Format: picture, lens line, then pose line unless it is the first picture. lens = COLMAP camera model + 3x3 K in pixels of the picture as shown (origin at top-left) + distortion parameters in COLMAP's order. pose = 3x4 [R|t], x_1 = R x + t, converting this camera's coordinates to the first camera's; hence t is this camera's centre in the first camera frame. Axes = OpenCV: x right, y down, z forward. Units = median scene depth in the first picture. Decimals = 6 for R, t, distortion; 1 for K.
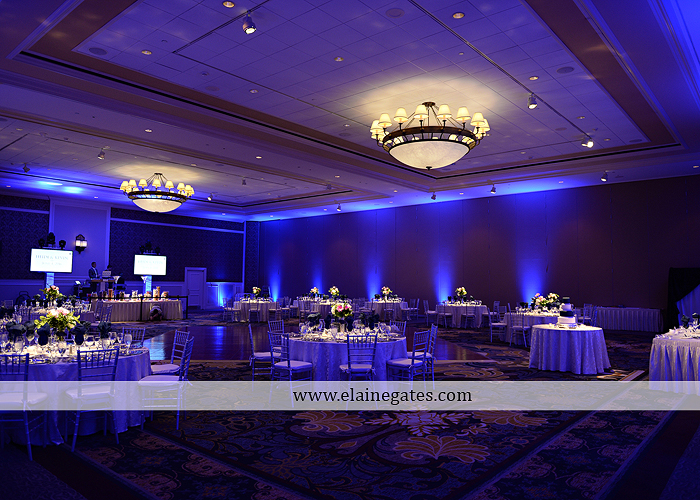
lens RADIAL K [[510.6, 0, 350.0], [0, 510.6, 250.0], [0, 0, 1]] dist [0.002524, 0.001358]
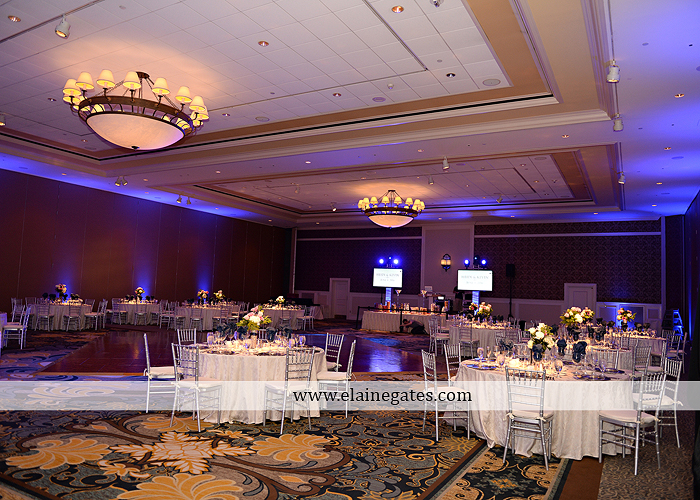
lens RADIAL K [[511.4, 0, 351.4], [0, 511.4, 286.2], [0, 0, 1]] dist [-0.105124, 0.001065]
pose [[0.210598, -0.014618, -0.977463, 0.612863], [0.029529, 0.999527, -0.008586, 0.051750], [0.977127, -0.027056, 0.210930, 0.692067]]
